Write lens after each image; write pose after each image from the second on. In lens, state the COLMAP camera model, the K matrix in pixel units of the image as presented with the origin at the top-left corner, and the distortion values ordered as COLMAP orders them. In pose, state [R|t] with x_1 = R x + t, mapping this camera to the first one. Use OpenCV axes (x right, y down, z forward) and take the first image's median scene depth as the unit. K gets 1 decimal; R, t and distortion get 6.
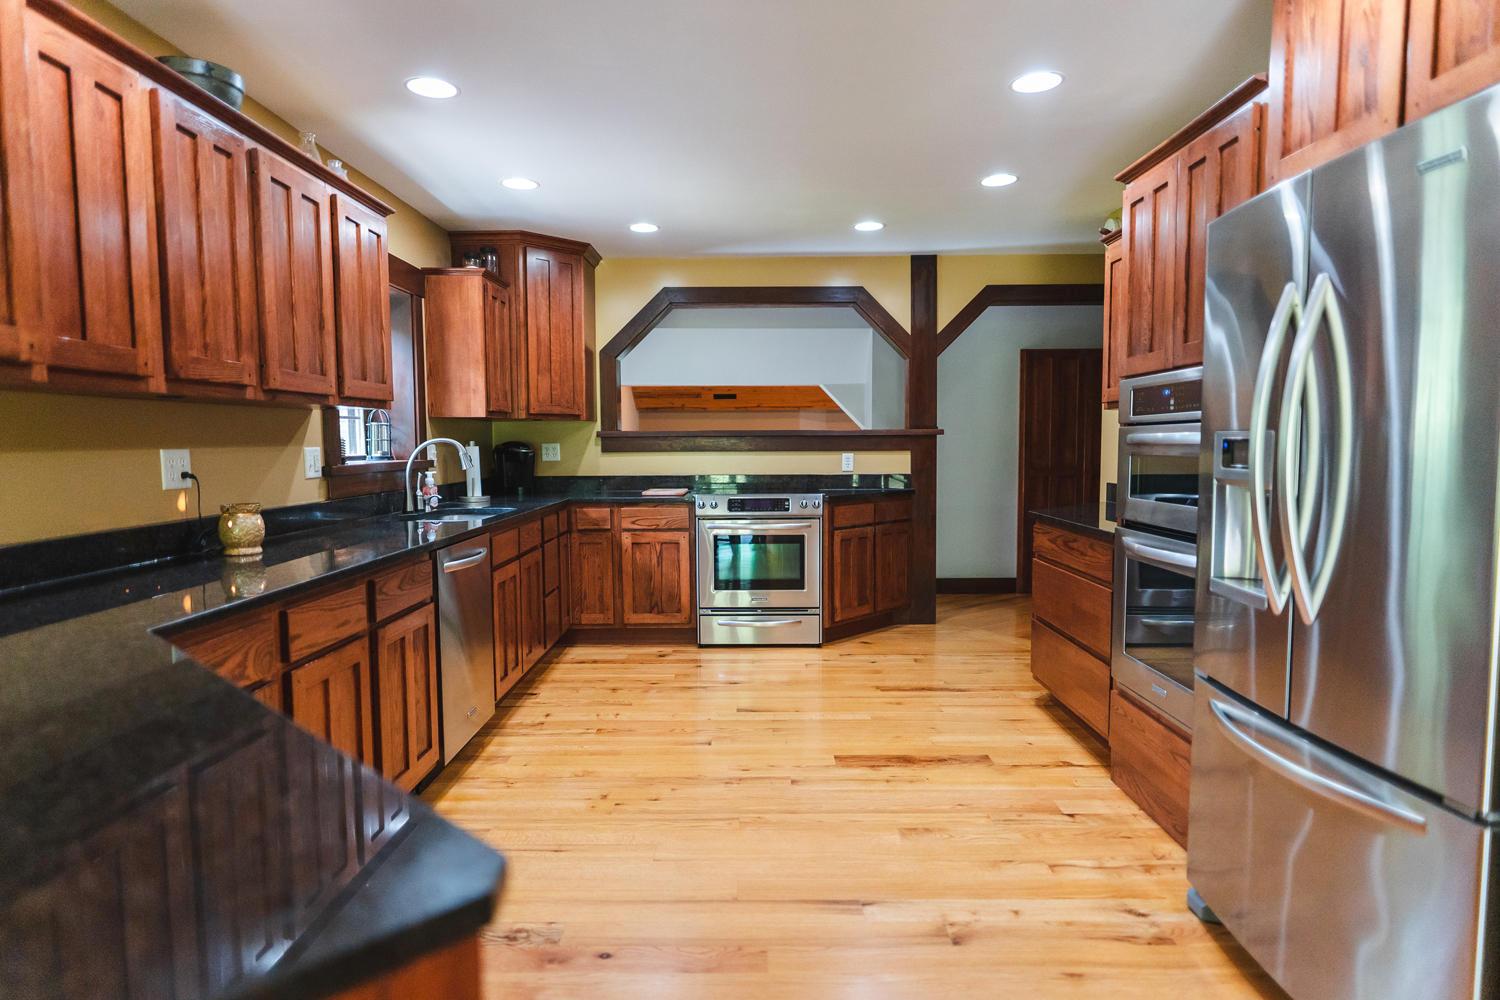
lens RADIAL K [[868.4, 0, 744.7], [0, 868.4, 506.3], [0, 0, 1]] dist [0.001607, -0.000885]
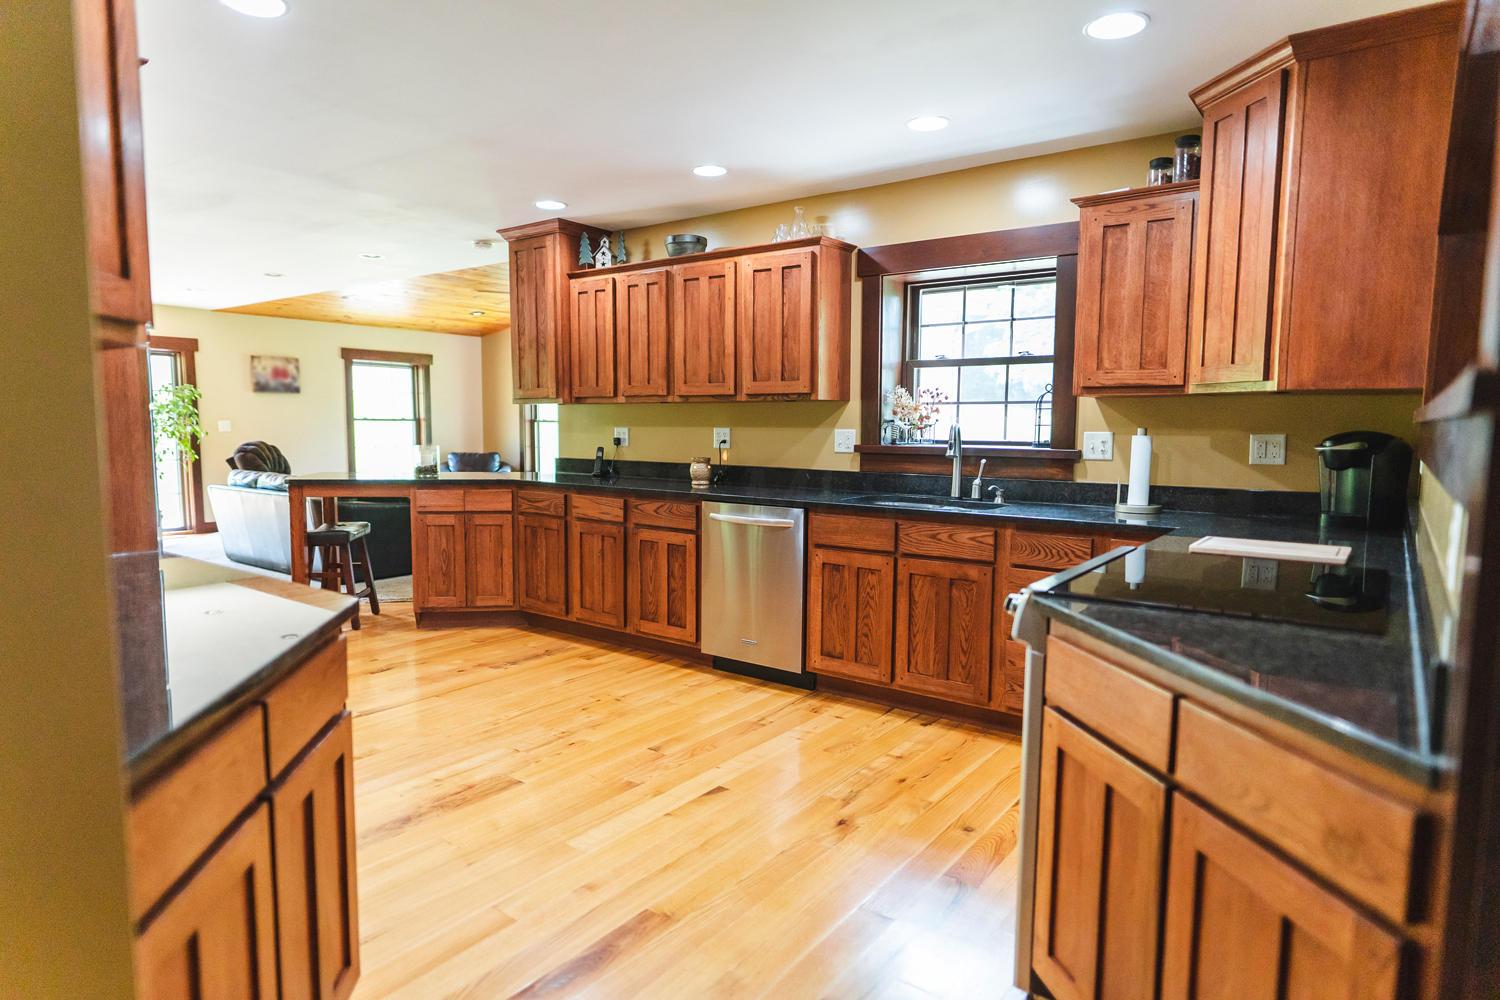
lens RADIAL K [[866.6, 0, 749.8], [0, 866.6, 506.5], [0, 0, 1]] dist [0.000612, -0.001792]
pose [[-0.587428, 0.080504, -0.805262, 0.509818], [-0.066216, 0.986922, 0.146969, -0.105592], [0.806563, 0.139655, -0.574415, 1.282136]]
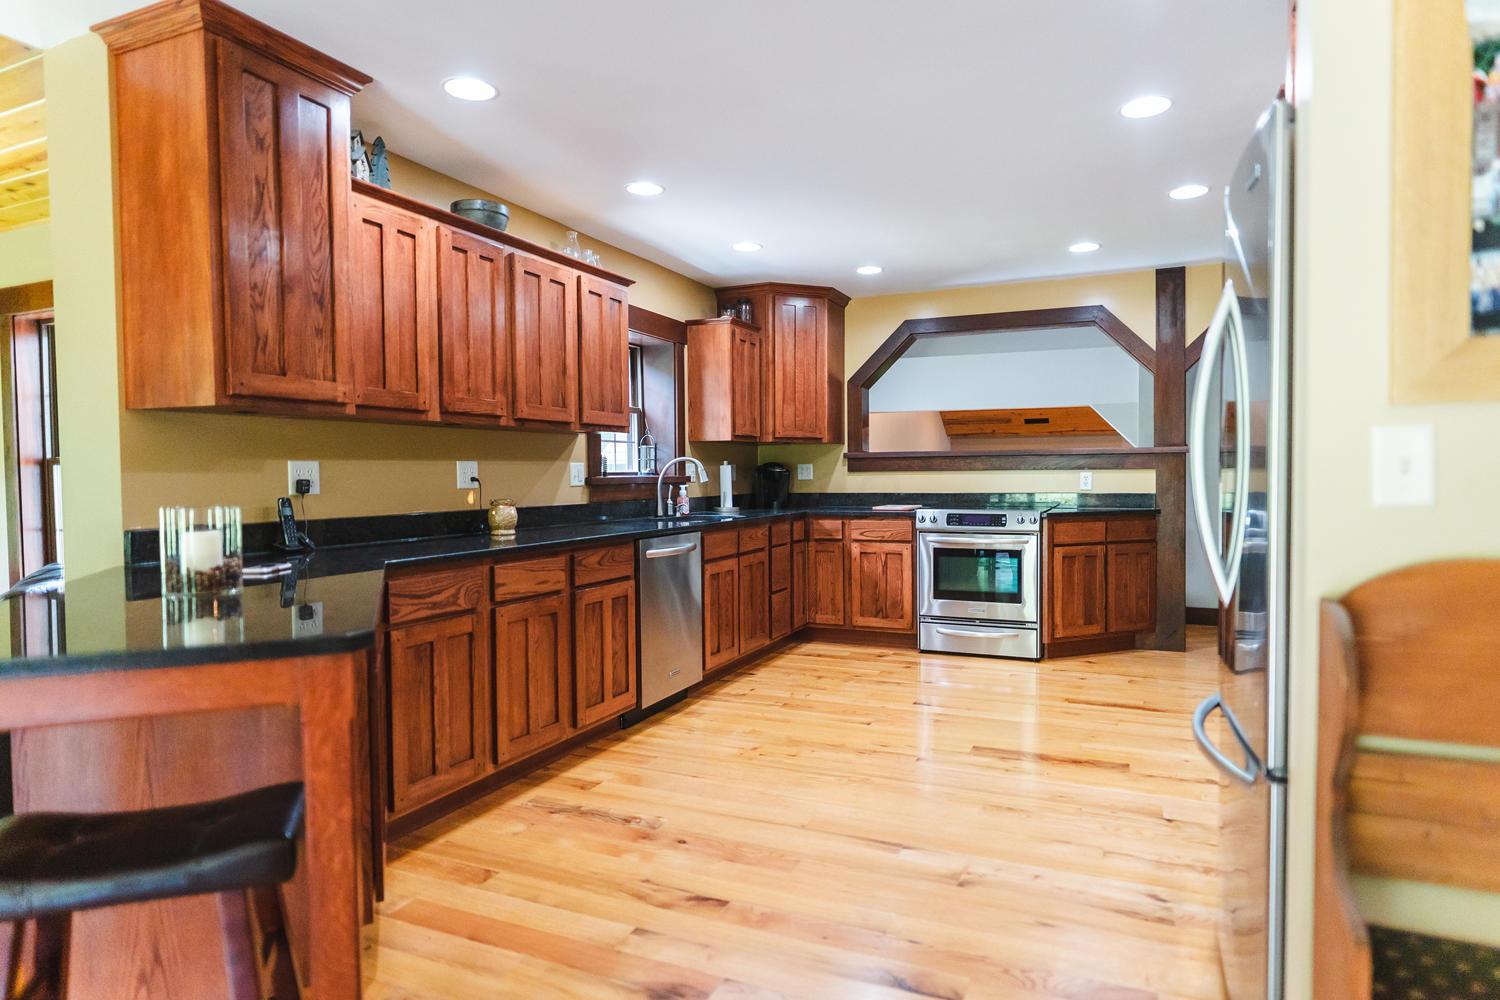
lens RADIAL K [[867.7, 0, 747.5], [0, 867.7, 502.0], [0, 0, 1]] dist [0.002047, -0.000201]
pose [[0.915944, 0.011682, -0.401136, 0.212366], [-0.027700, 0.999033, -0.034155, 0.023321], [0.400349, 0.042396, 0.915382, -0.084017]]
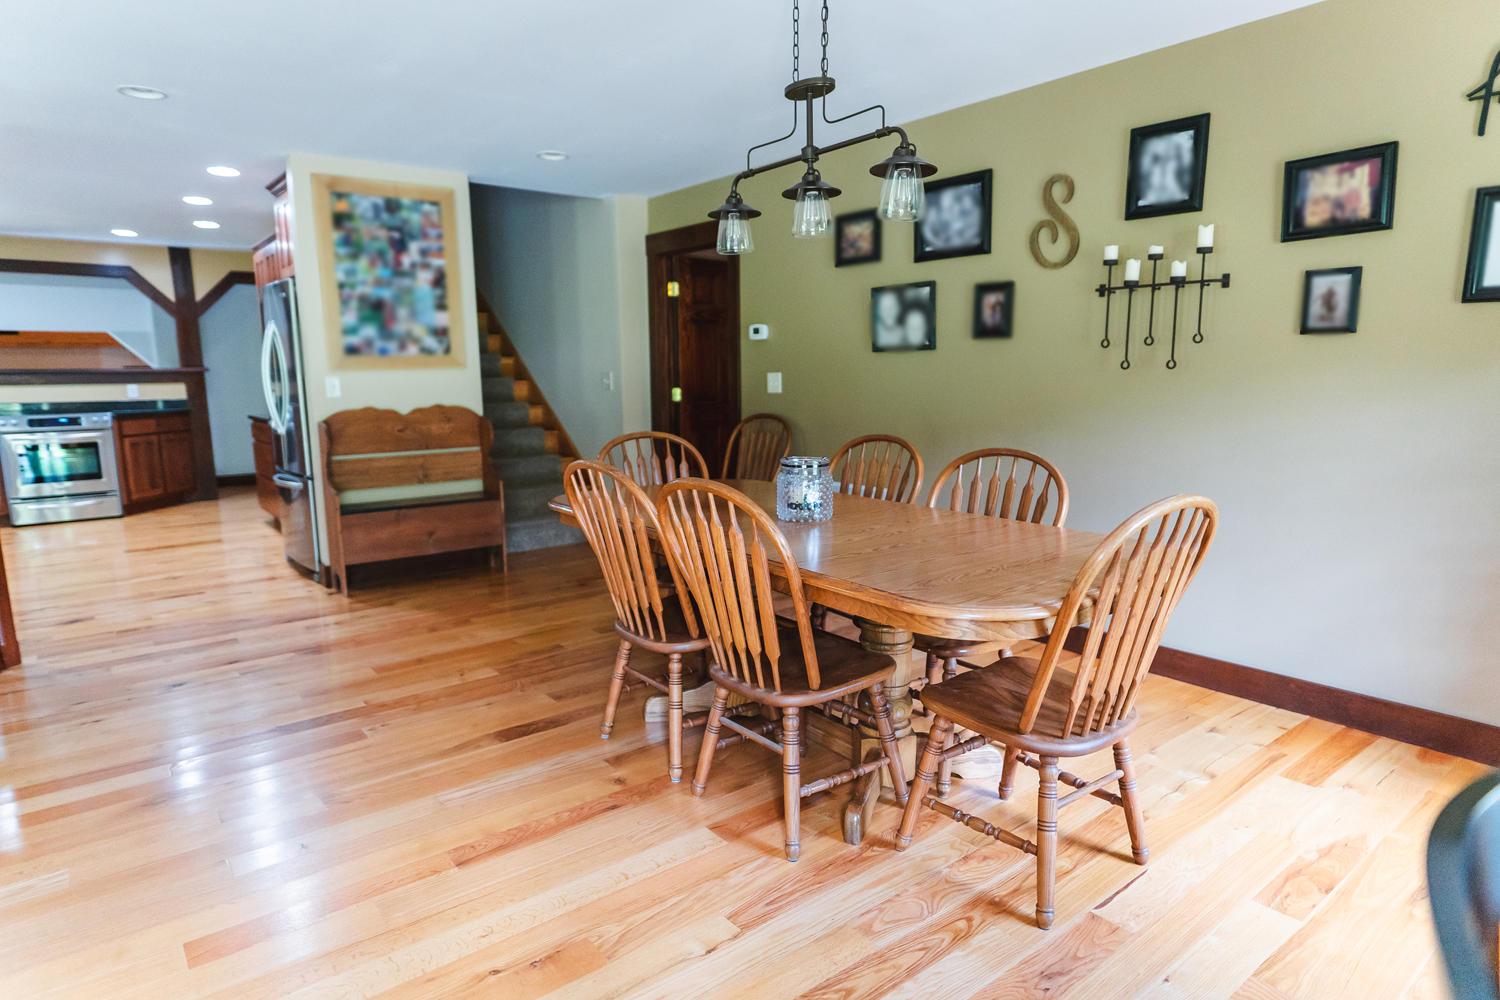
lens RADIAL K [[867.7, 0, 747.5], [0, 867.7, 502.0], [0, 0, 1]] dist [0.002047, -0.000201]
pose [[0.775535, -0.099589, 0.623399, -0.006156], [0.056077, 0.994443, 0.089102, 0.075244], [-0.628809, -0.034143, 0.776810, -0.955086]]
